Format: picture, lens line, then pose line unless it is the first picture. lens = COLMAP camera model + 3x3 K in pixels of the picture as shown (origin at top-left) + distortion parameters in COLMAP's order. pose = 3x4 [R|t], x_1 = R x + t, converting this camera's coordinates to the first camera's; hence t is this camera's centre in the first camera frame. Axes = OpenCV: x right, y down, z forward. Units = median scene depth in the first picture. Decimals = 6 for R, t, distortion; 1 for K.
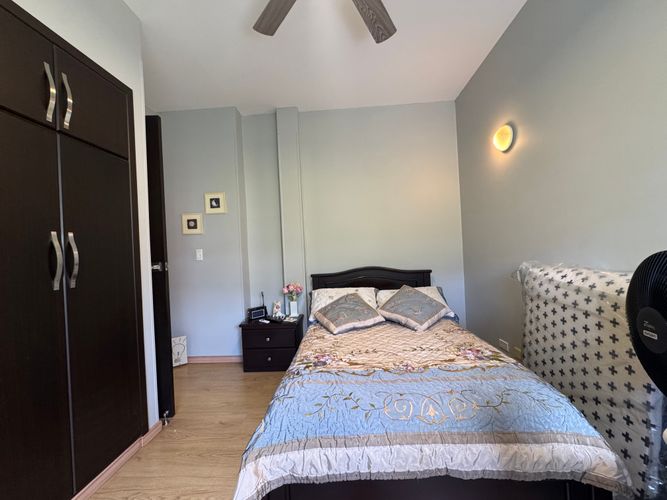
lens RADIAL K [[270.3, 0, 334.9], [0, 270.3, 249.6], [0, 0, 1]] dist [0.002675, -0.000058]
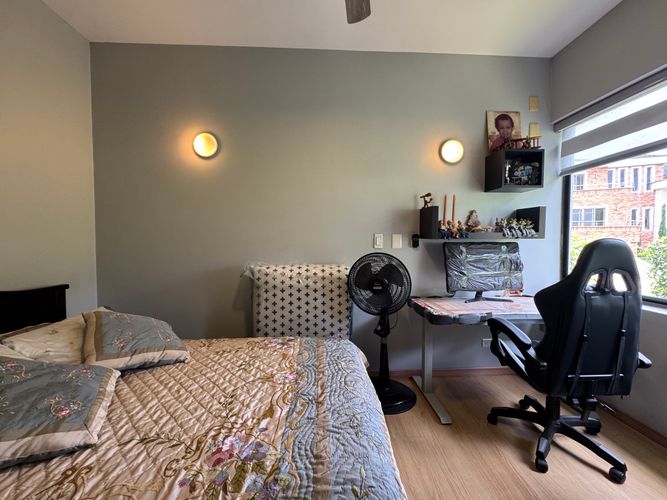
lens RADIAL K [[270.3, 0, 334.9], [0, 270.3, 249.6], [0, 0, 1]] dist [0.002675, -0.000058]
pose [[-0.100147, 0.012957, 0.994888, -0.665845], [-0.002466, 0.999909, -0.013270, 0.003591], [-0.994970, -0.003782, -0.100106, 0.910327]]
